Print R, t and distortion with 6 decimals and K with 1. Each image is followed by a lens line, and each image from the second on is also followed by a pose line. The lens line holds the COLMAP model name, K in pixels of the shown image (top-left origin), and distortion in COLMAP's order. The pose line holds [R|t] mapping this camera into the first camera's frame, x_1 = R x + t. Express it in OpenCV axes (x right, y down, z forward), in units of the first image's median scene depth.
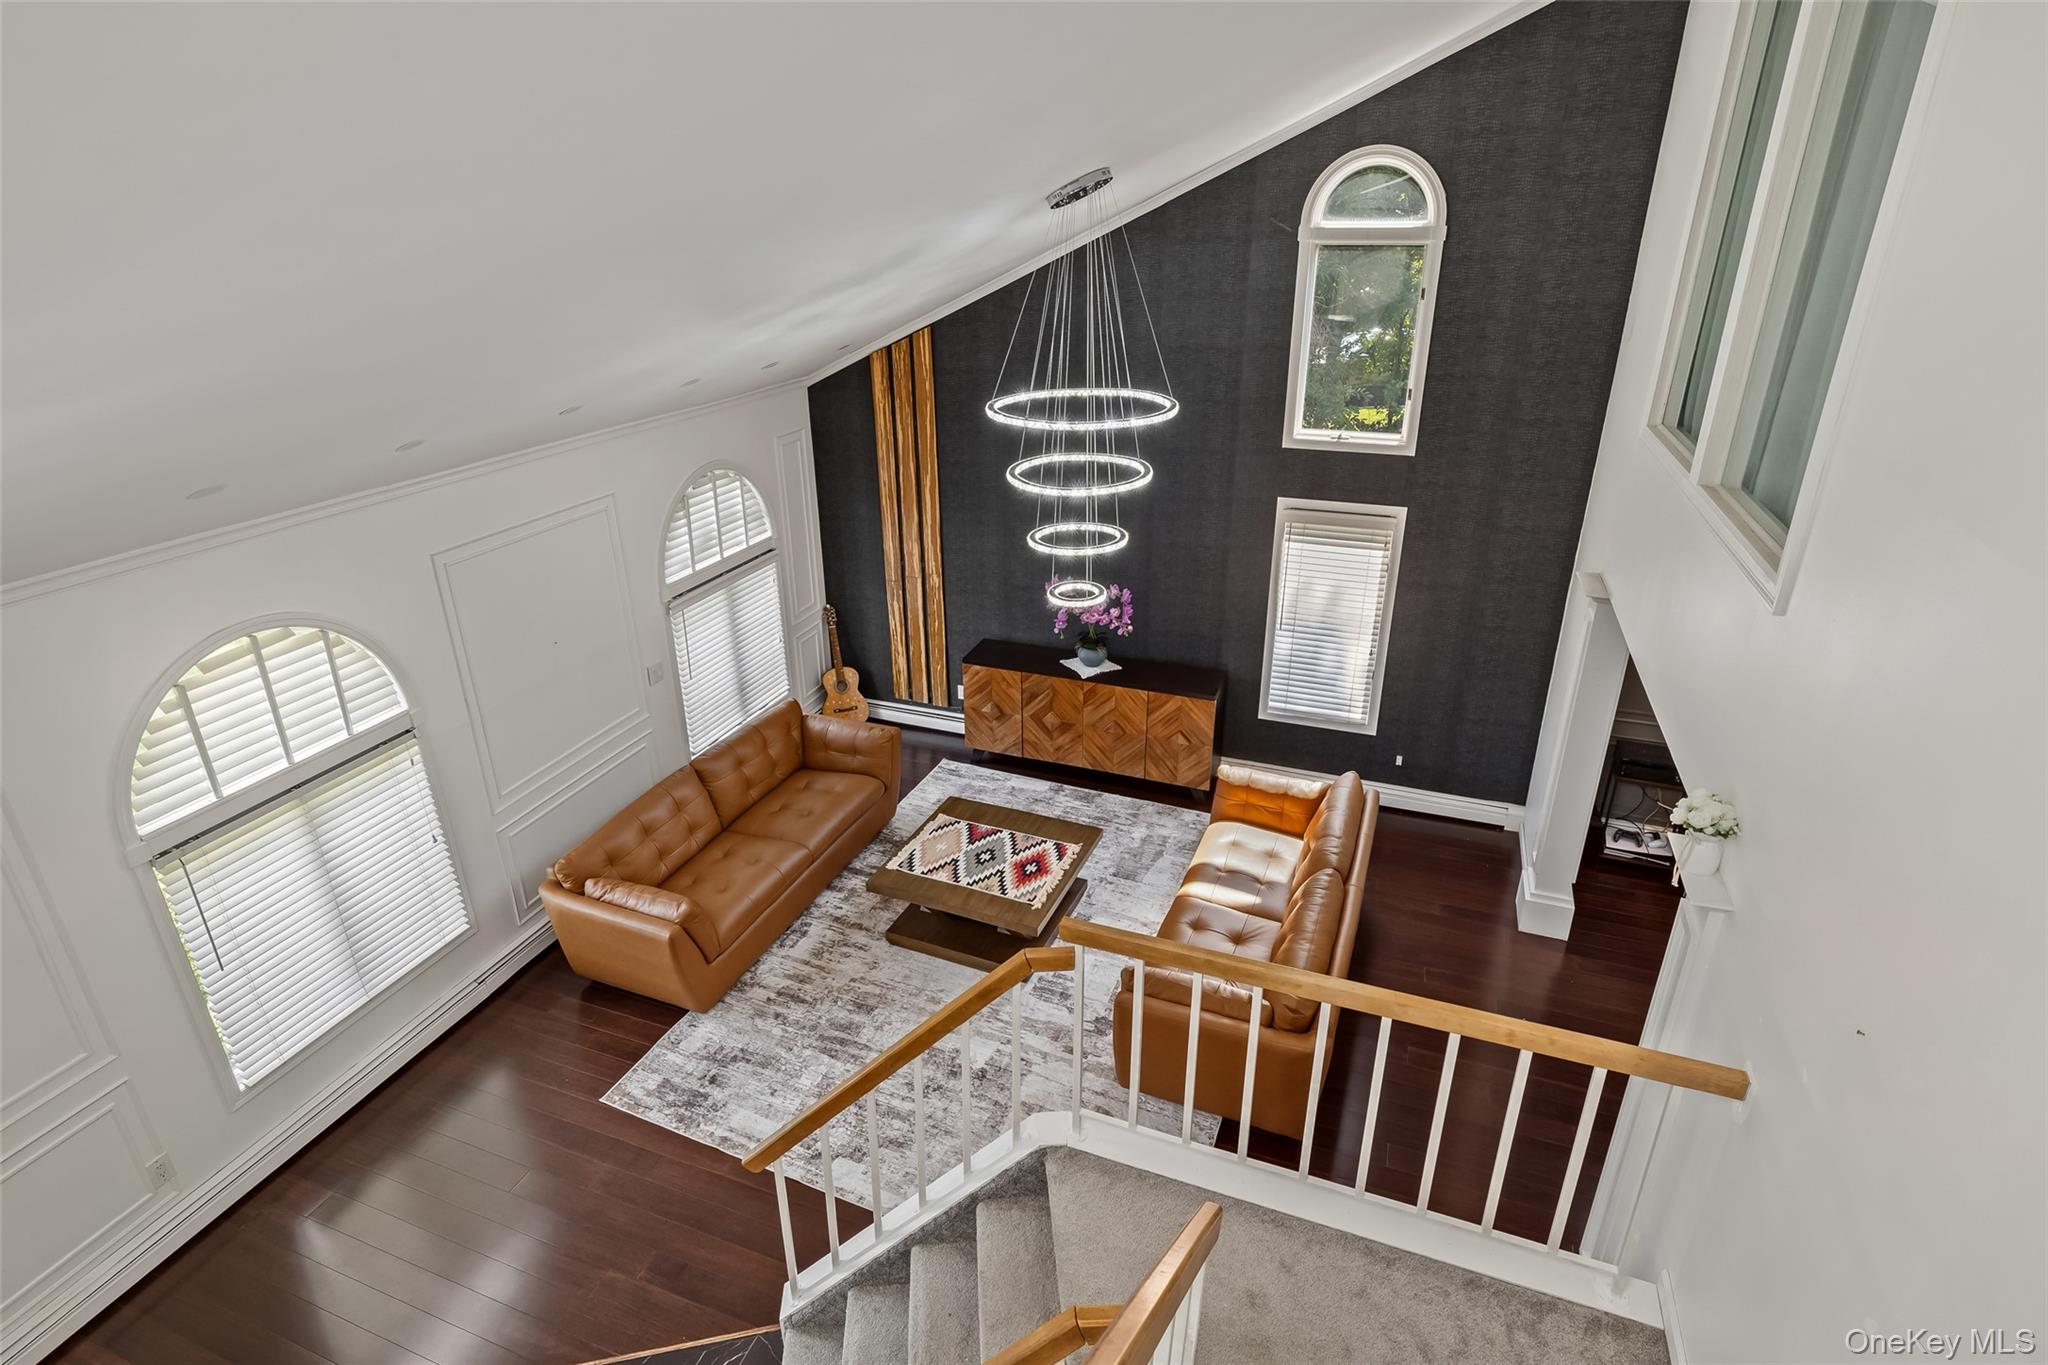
lens RADIAL K [[1052.3, 0, 1019.4], [0, 1052.3, 676.0], [0, 0, 1]] dist [-0.009356, 0.000226]
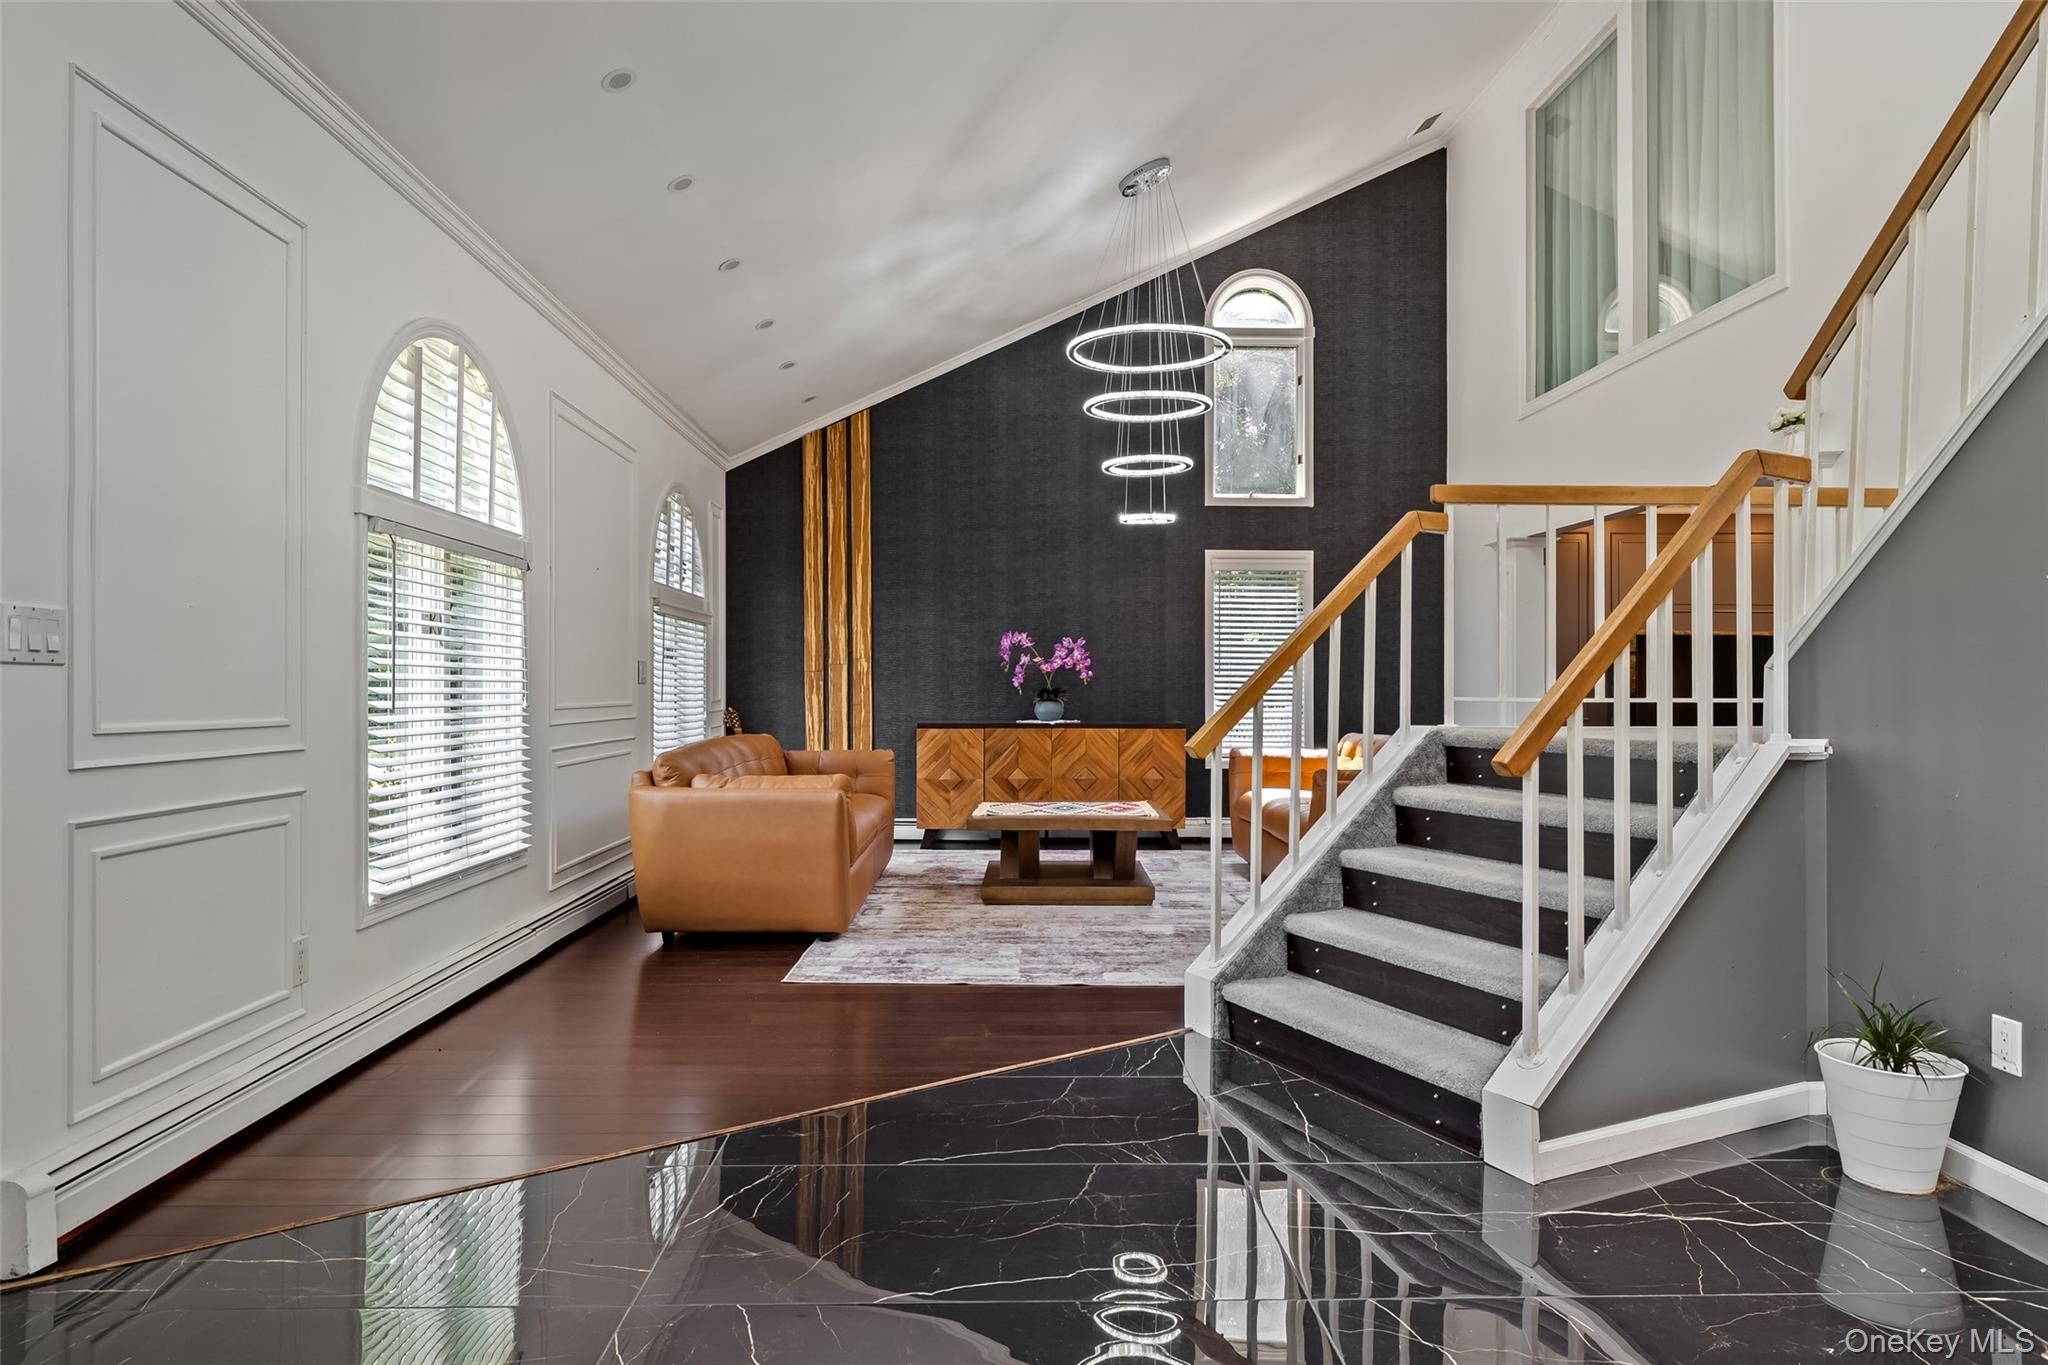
lens RADIAL K [[1155.1, 0, 1022.1], [0, 1155.1, 685.4], [0, 0, 1]] dist [0.005554, 0.000344]
pose [[0.923141, 0.006831, 0.384401, -0.381061], [0.147868, 0.916625, -0.371395, 0.365970], [-0.354888, 0.399690, 0.845164, 0.079553]]
